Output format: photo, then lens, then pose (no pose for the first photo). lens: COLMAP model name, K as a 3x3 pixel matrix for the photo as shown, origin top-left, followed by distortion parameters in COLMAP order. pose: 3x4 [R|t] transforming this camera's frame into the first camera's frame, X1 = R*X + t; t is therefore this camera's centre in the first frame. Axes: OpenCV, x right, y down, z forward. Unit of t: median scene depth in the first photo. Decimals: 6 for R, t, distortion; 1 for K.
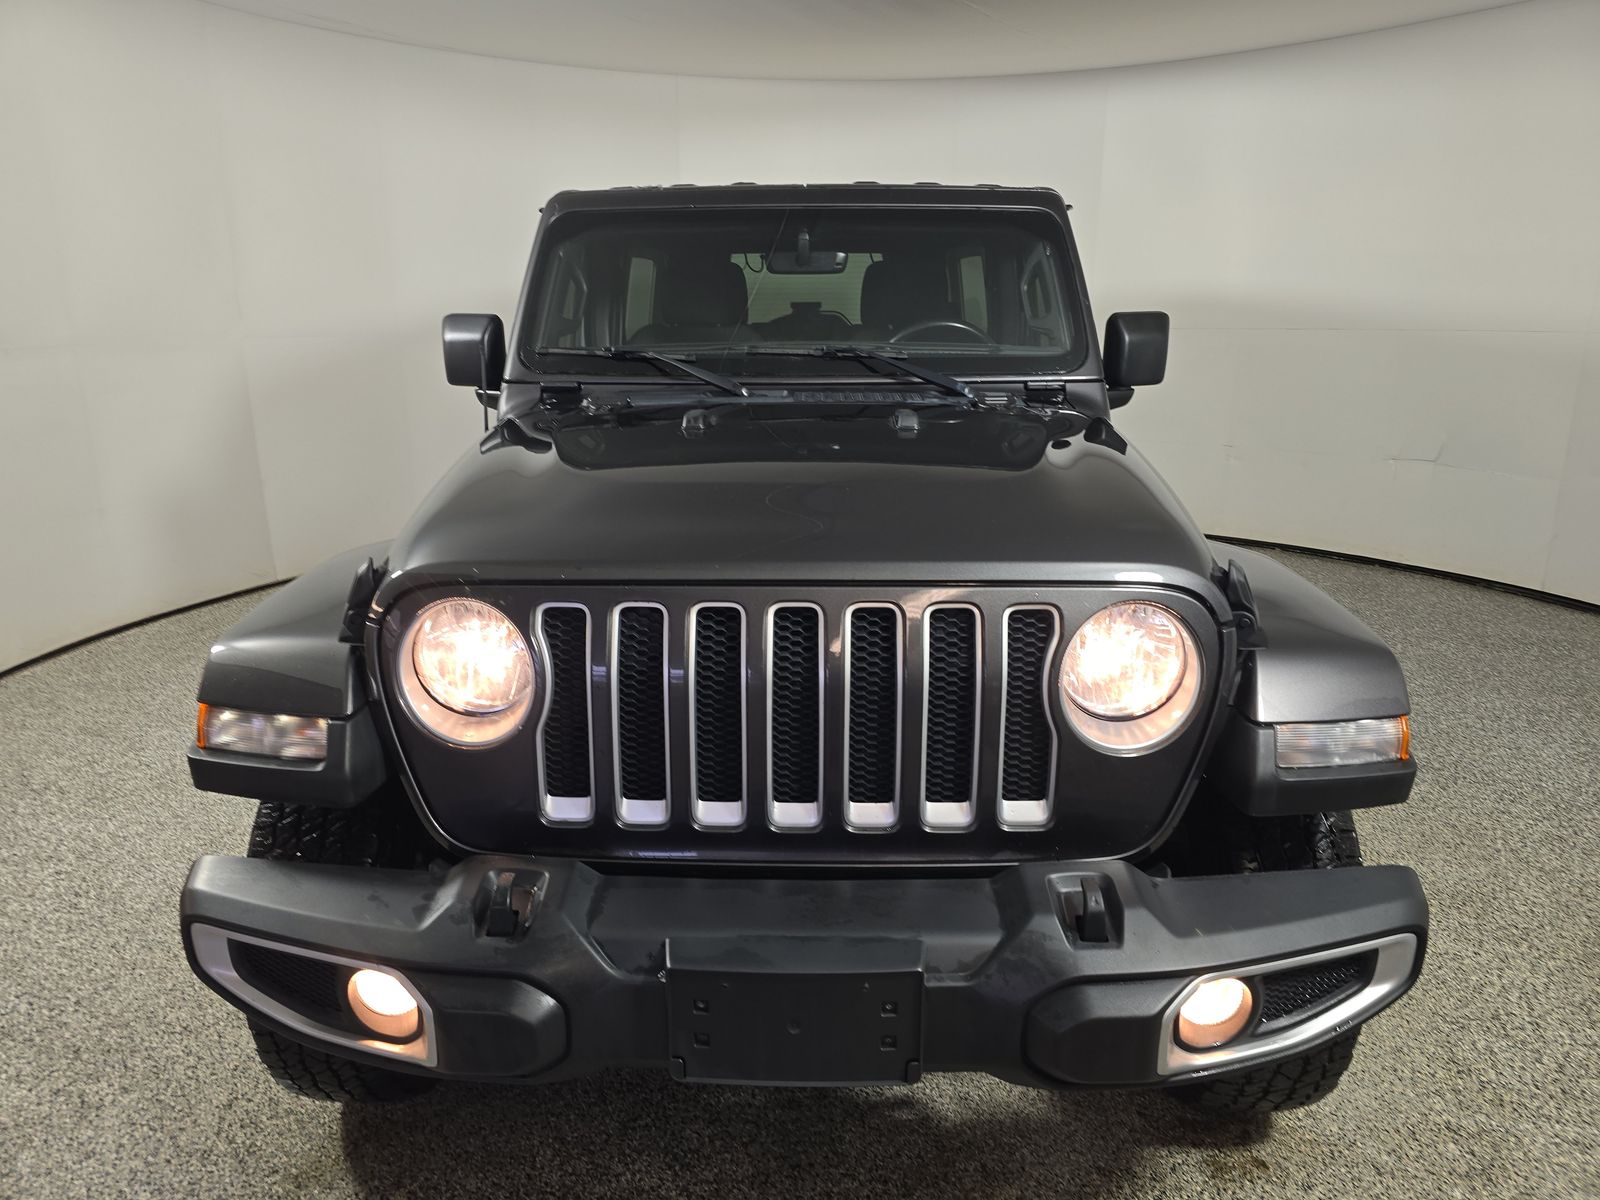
lens RADIAL K [[1047.4, 0, 800.0], [0, 1047.4, 600.0], [0, 0, 1]] dist [0.019152, 0.105554]
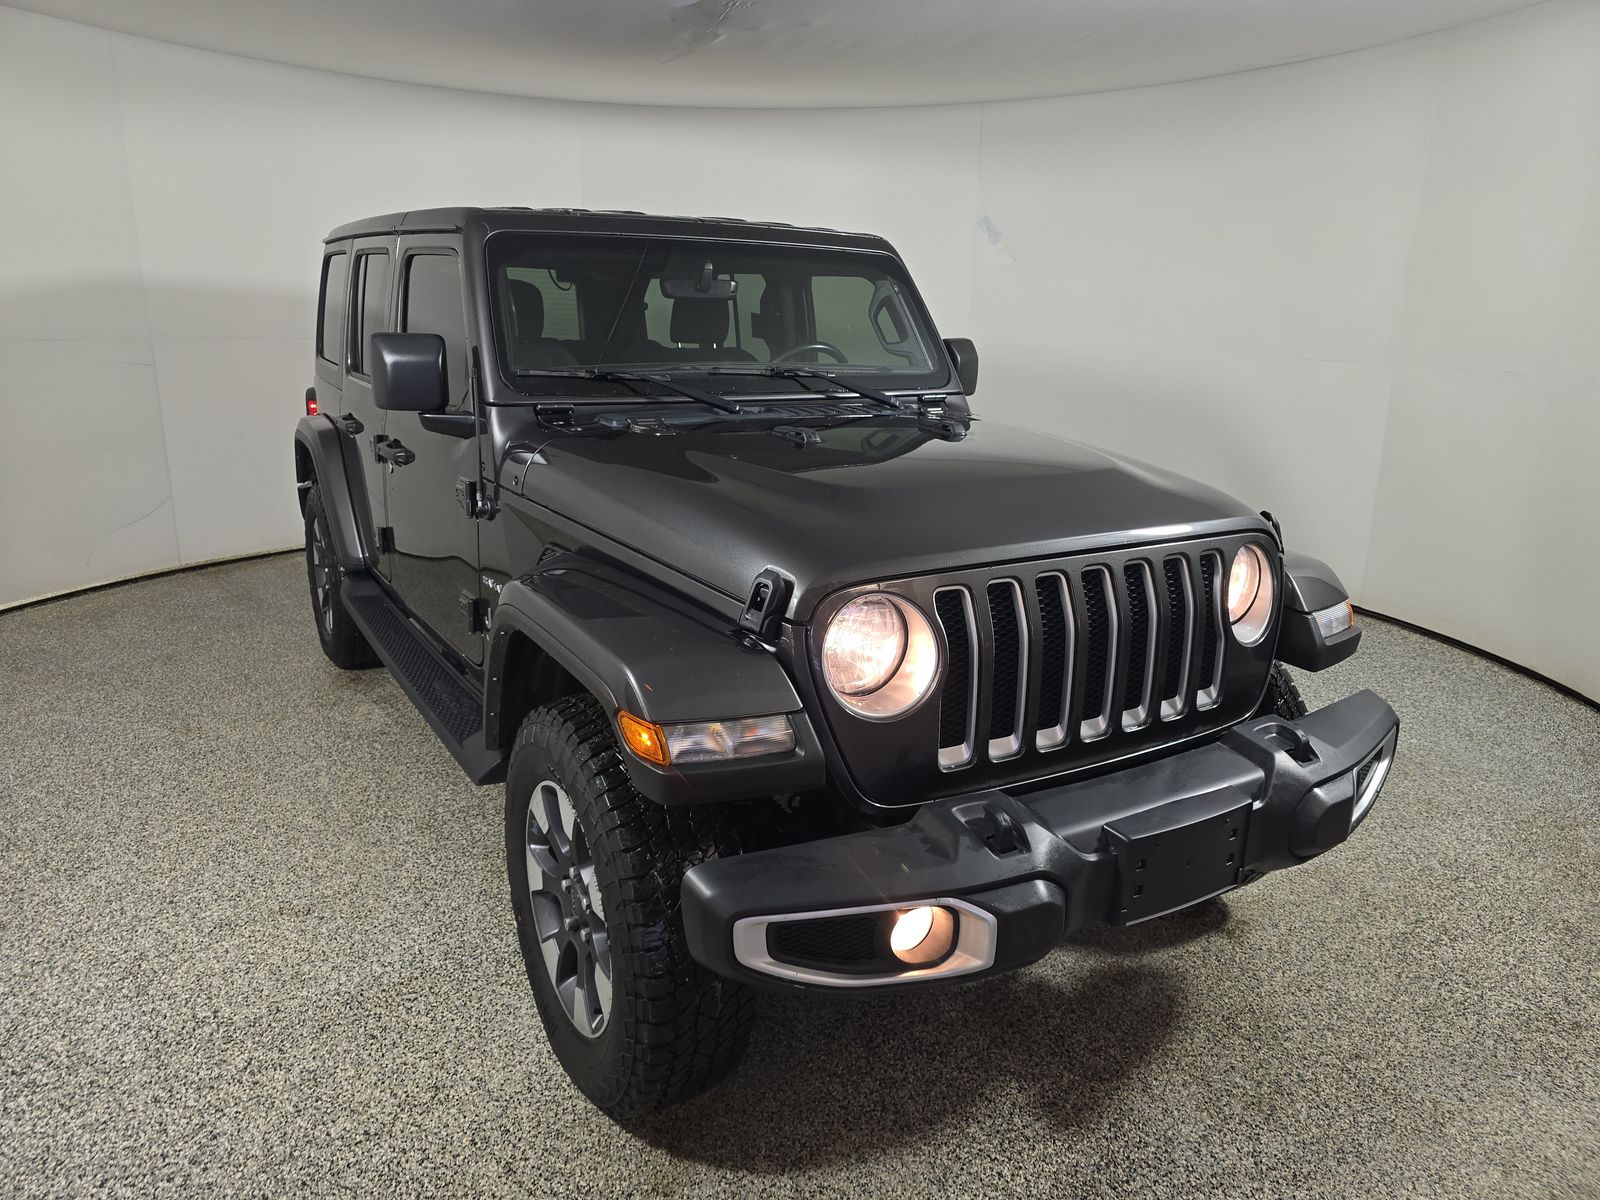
lens RADIAL K [[1102.2, 0, 796.1], [0, 1102.2, 607.4], [0, 0, 1]] dist [0.042997, 0.003416]
pose [[0.840900, -0.121540, 0.527366, -0.594947], [0.135665, 0.990682, 0.011997, -0.002842], [-0.523910, 0.061457, 0.849554, 0.021802]]
